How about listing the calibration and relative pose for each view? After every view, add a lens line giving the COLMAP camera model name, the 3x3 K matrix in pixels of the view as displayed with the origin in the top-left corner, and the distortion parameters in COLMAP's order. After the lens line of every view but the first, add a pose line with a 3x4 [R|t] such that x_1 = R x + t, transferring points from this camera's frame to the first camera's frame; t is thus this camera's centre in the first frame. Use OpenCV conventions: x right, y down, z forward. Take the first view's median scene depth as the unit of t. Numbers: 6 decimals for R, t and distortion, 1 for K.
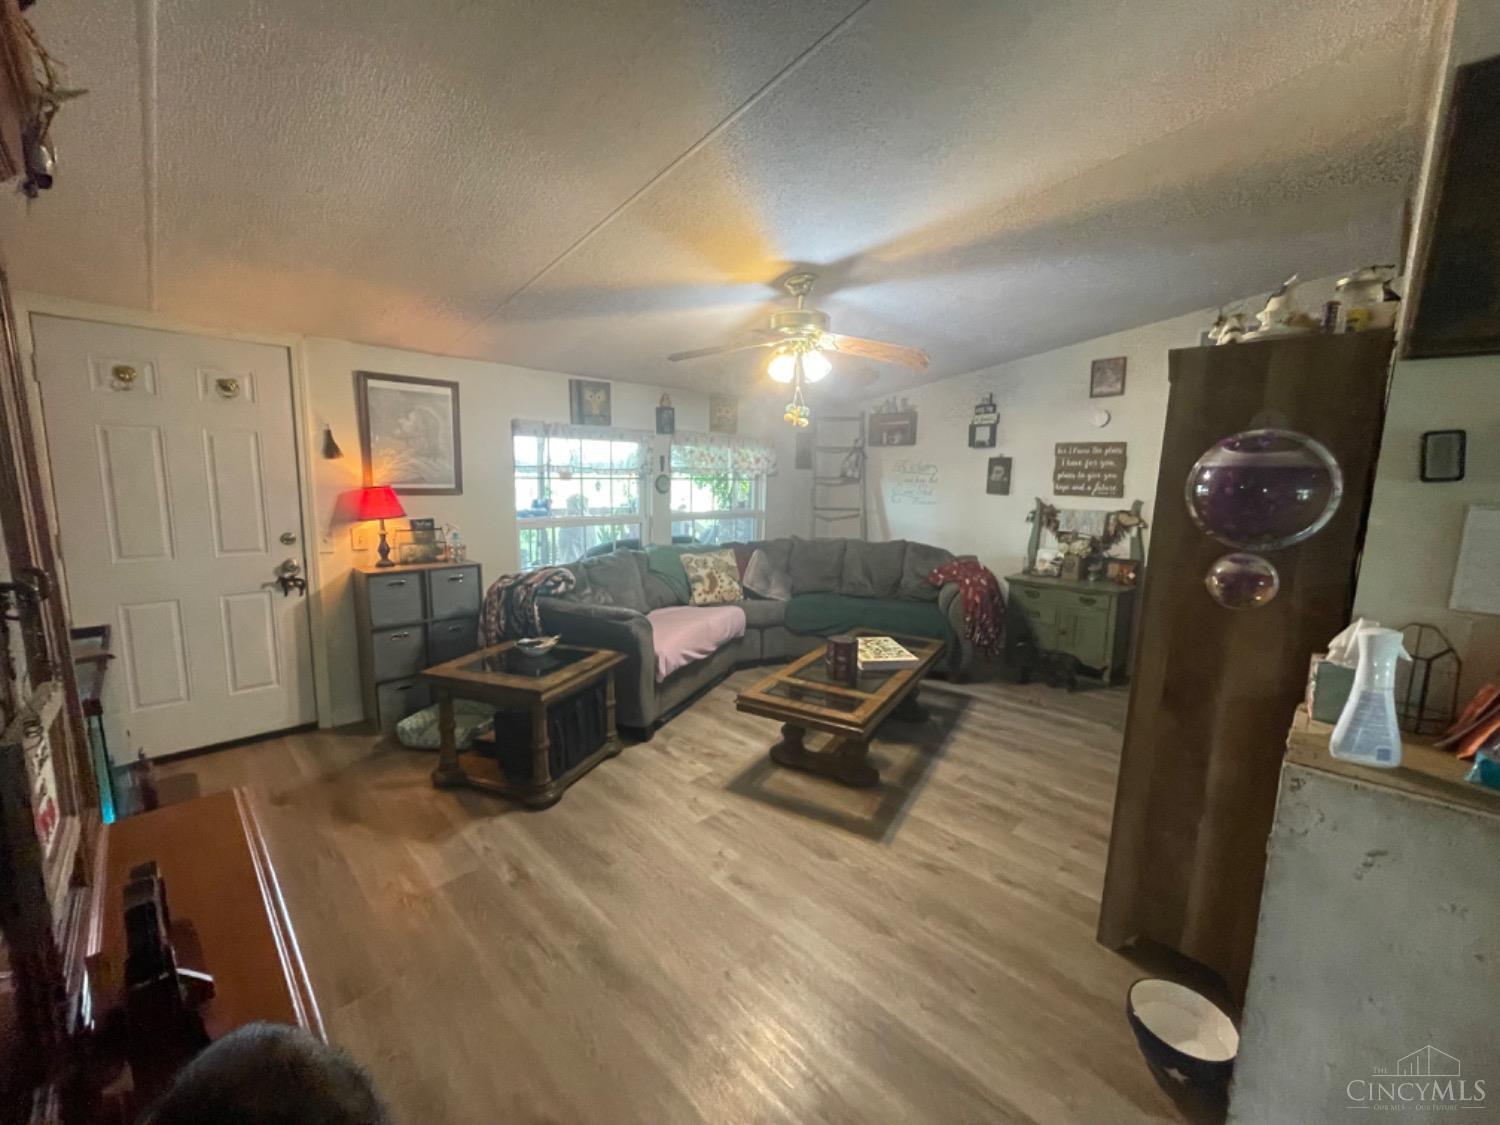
lens RADIAL K [[592.0, 0, 750.0], [0, 592.0, 562.5], [0, 0, 1]] dist [0.000214, 0.000057]
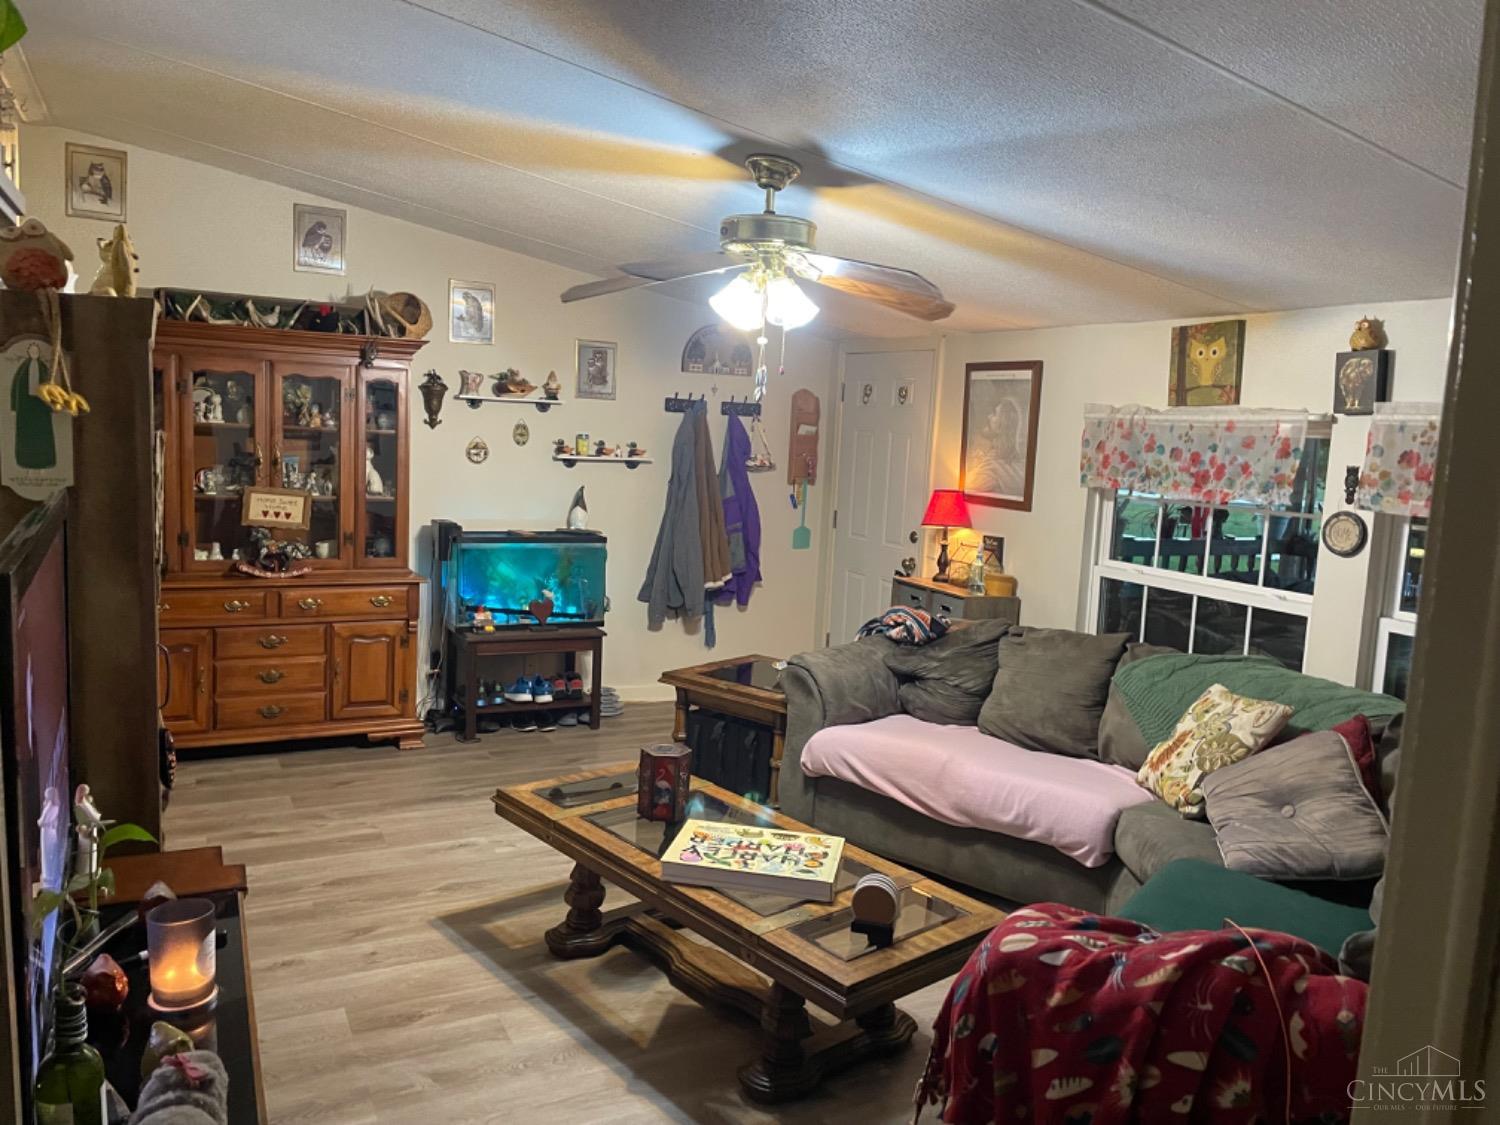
lens RADIAL K [[1149.8, 0, 750.0], [0, 1149.8, 562.5], [0, 0, 1]] dist [0.084278, -0.000849]
pose [[-0.305224, 0.087791, -0.948225, 1.067760], [-0.193754, 0.969188, 0.152099, -0.221880], [0.932361, 0.230146, -0.278810, 1.185221]]
